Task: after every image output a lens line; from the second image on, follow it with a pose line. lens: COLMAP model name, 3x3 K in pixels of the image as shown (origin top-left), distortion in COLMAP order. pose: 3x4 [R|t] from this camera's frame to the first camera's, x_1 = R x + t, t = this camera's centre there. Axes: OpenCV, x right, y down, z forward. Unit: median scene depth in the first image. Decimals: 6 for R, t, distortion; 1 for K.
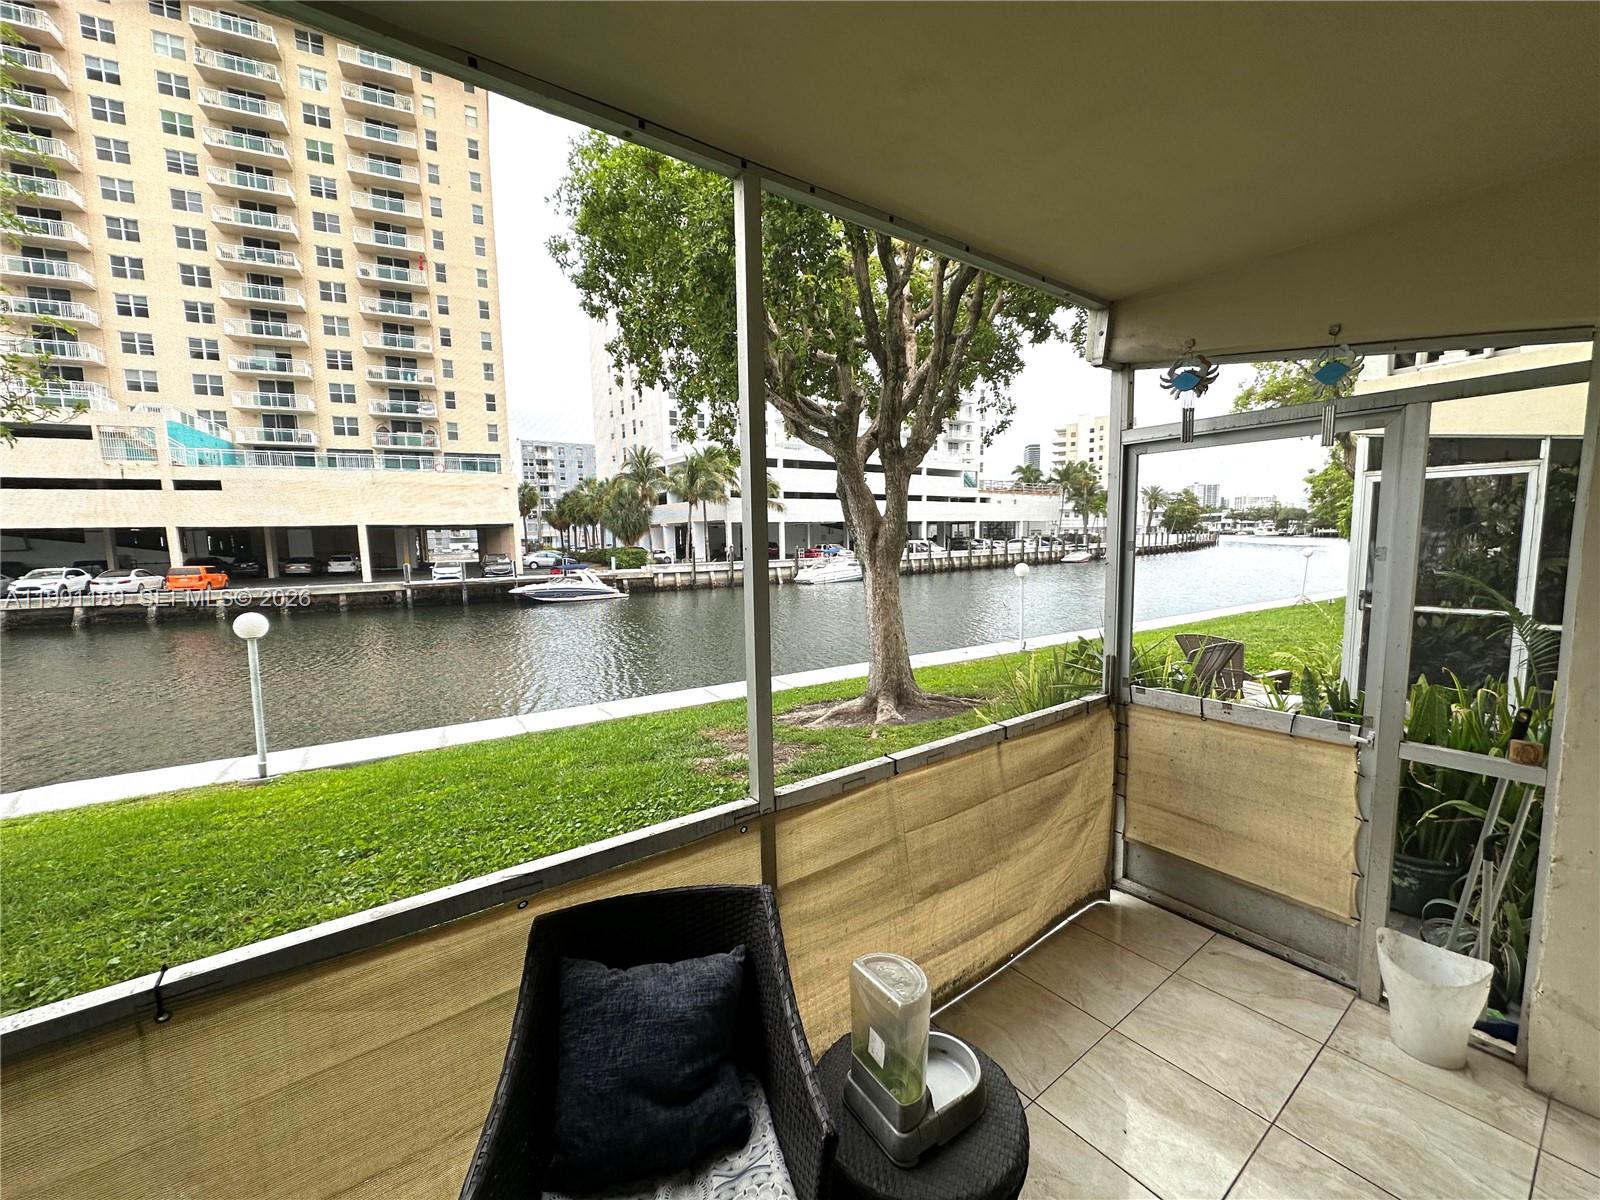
lens RADIAL K [[635.2, 0, 797.8], [0, 635.2, 605.9], [0, 0, 1]] dist [-0.002013, 0.000373]
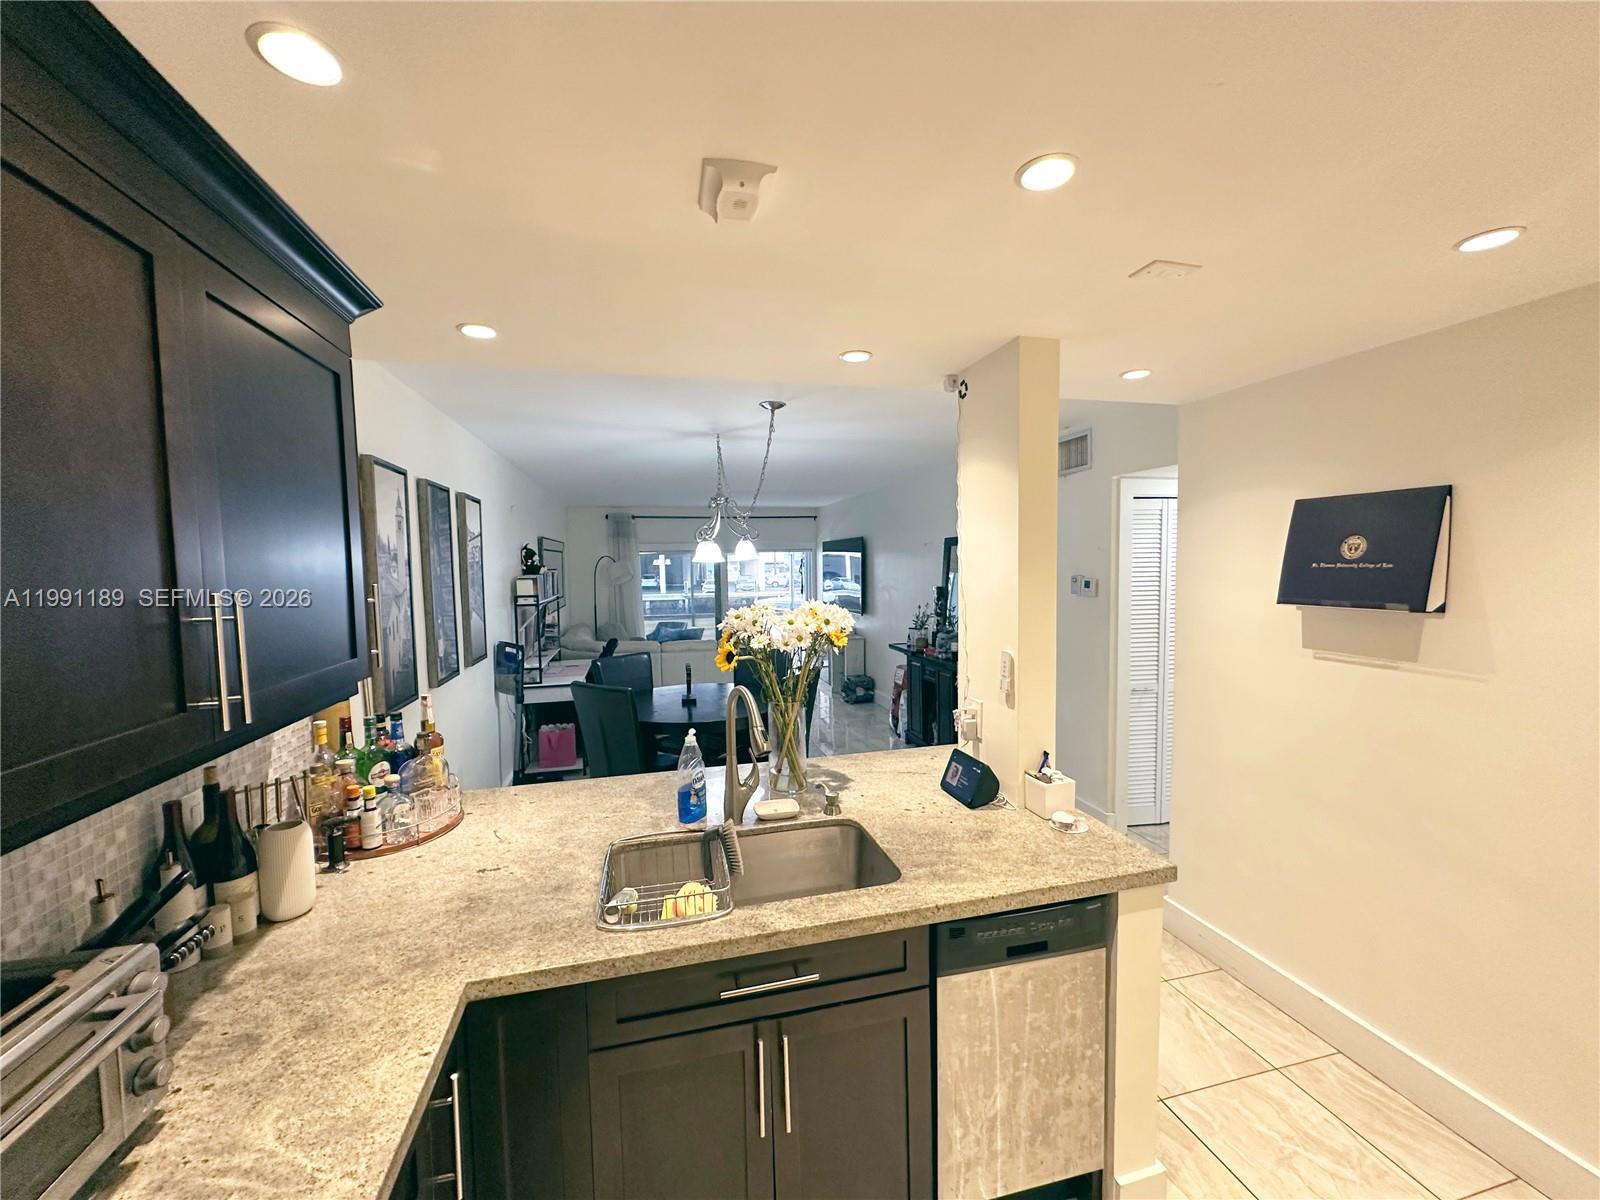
lens RADIAL K [[635.2, 0, 799.0], [0, 635.2, 597.4], [0, 0, 1]] dist [-0.002013, 0.000373]
pose [[0.916211, 0.027359, -0.399760, 0.302801], [-0.046015, 0.998250, -0.037142, 0.016974], [0.398044, 0.052425, 0.915867, -0.316895]]
